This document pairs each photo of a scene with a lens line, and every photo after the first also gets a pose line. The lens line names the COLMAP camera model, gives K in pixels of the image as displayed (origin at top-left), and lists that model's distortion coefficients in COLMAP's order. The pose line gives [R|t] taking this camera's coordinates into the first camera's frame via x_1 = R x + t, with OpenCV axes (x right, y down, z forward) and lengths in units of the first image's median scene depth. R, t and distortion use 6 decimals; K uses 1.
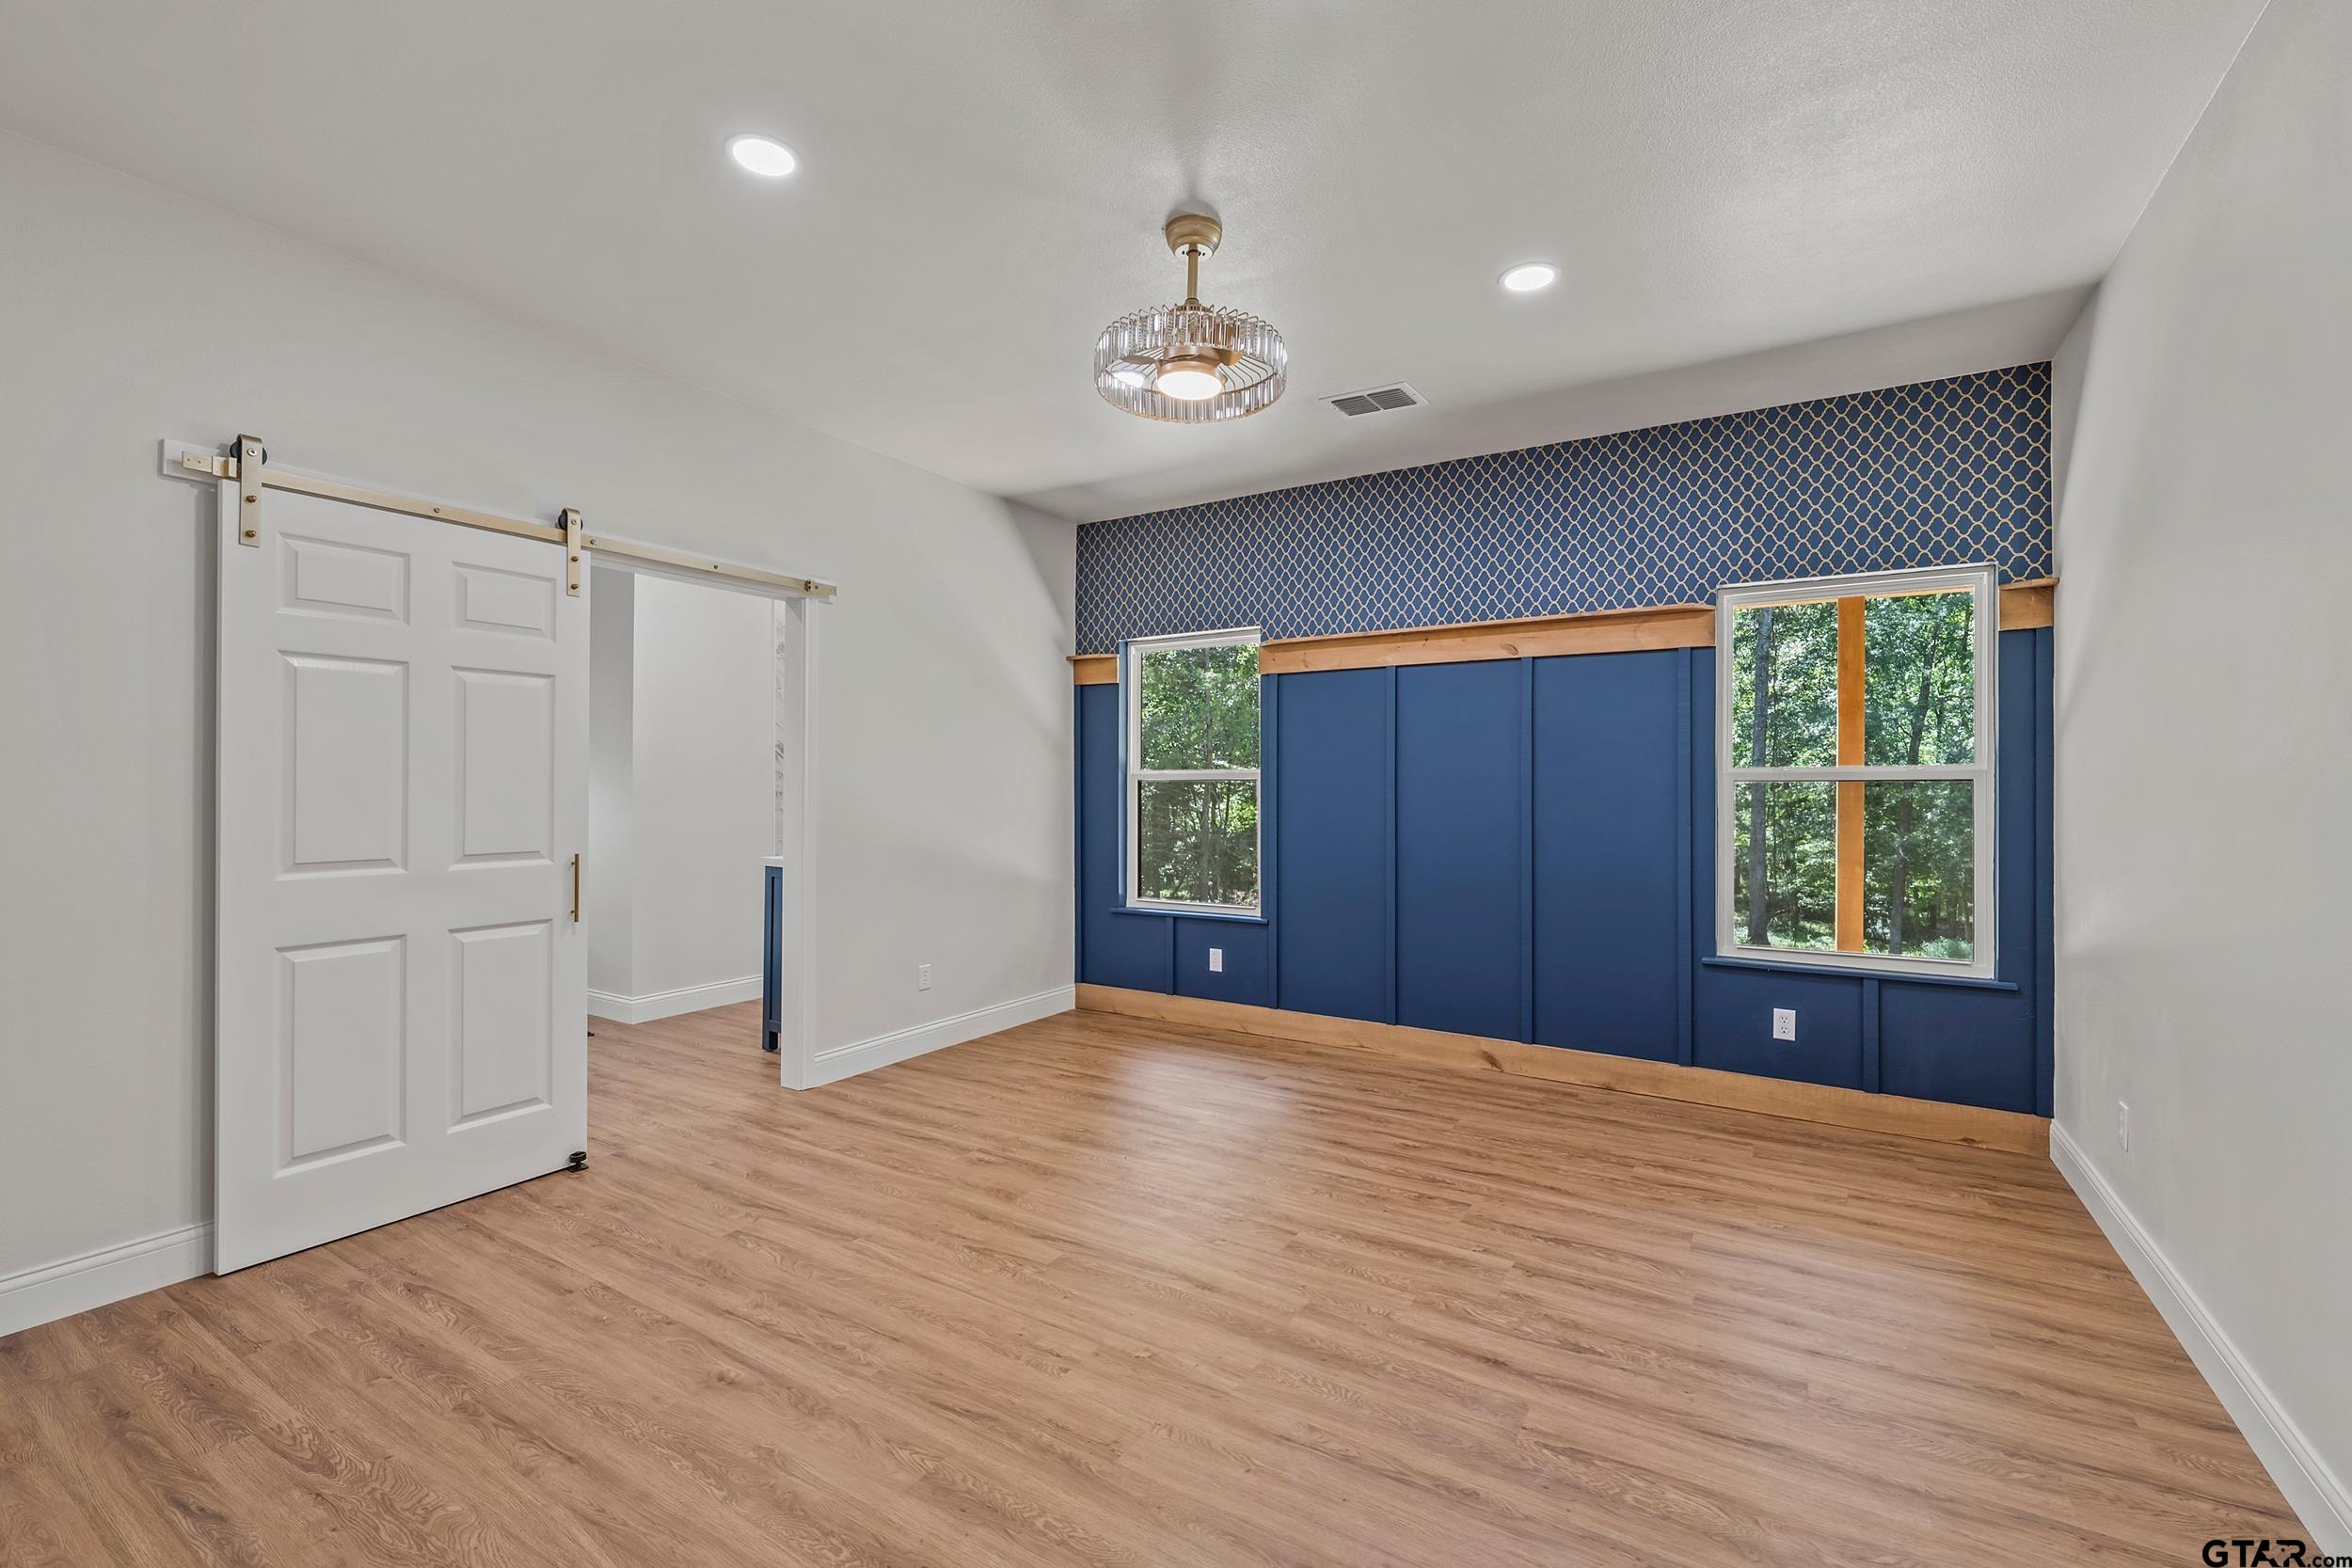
lens RADIAL K [[984.8, 0, 1169.4], [0, 984.8, 788.5], [0, 0, 1]] dist [-0.000621, -0.000181]
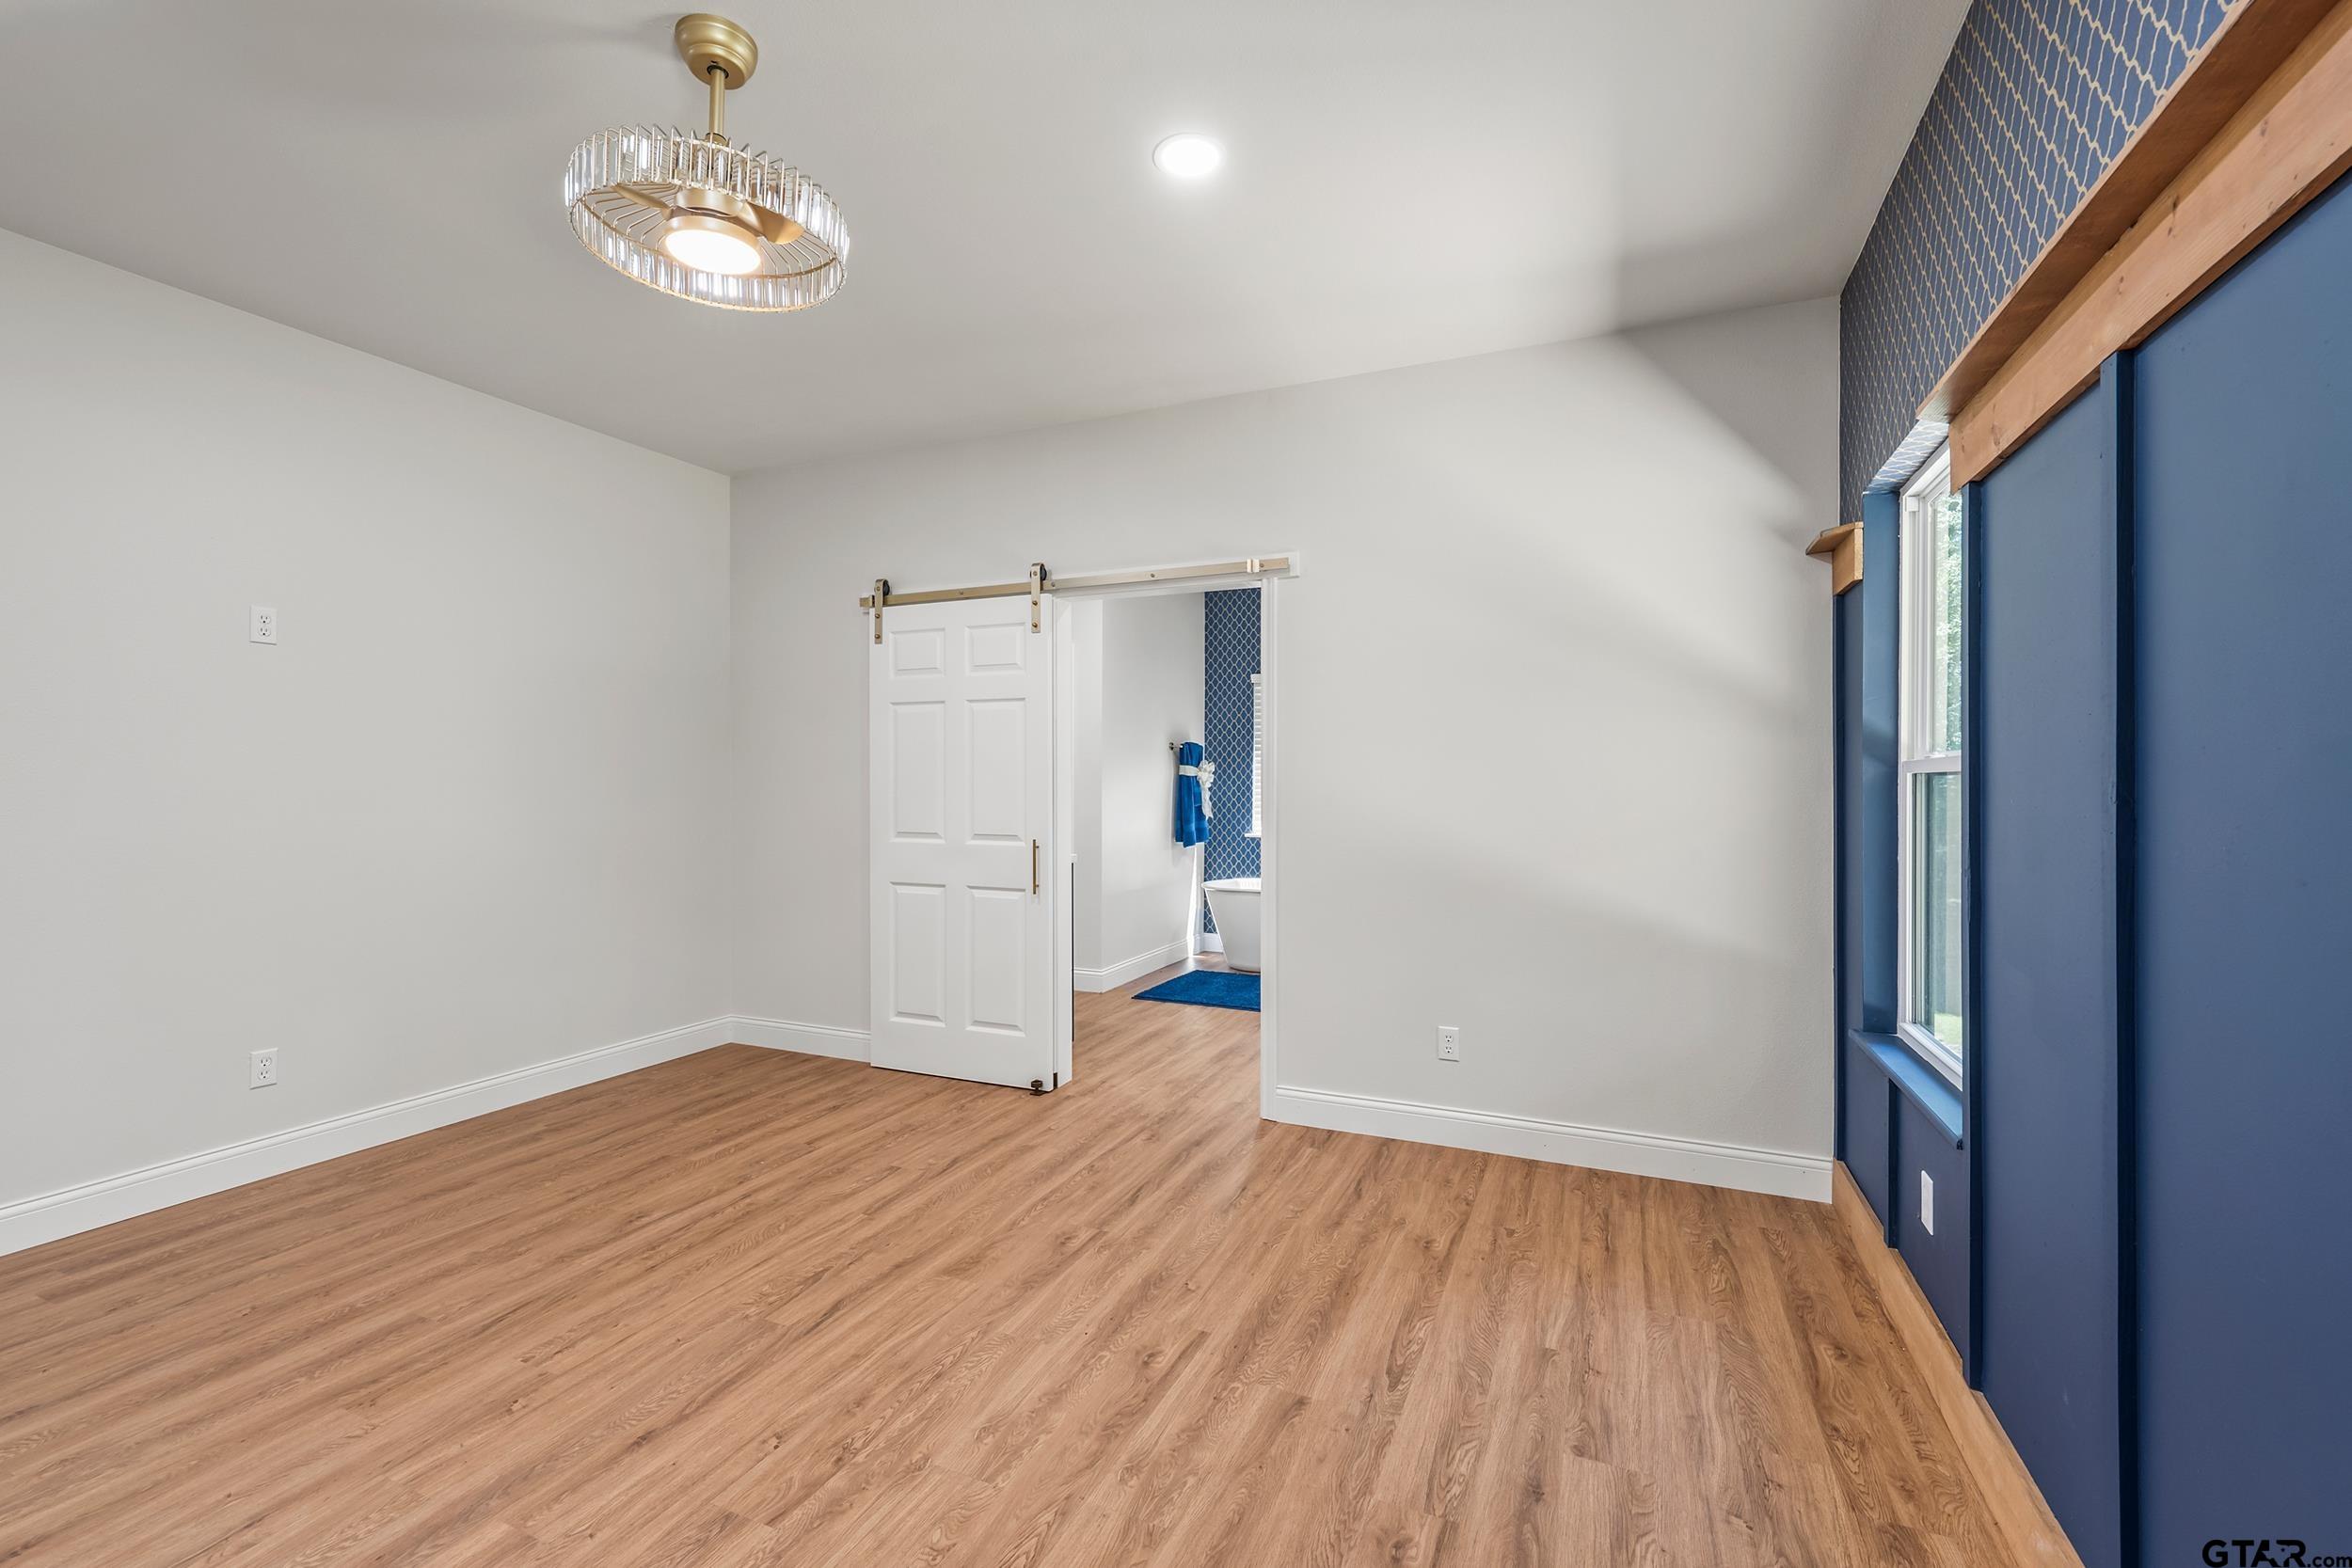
lens RADIAL K [[984.8, 0, 1165.6], [0, 984.8, 780.2], [0, 0, 1]] dist [-0.000621, -0.000181]
pose [[0.145593, -0.004117, -0.989336, 0.738880], [-0.001747, 0.999989, -0.004418, -0.003037], [0.989343, 0.002372, 0.145584, 1.113527]]
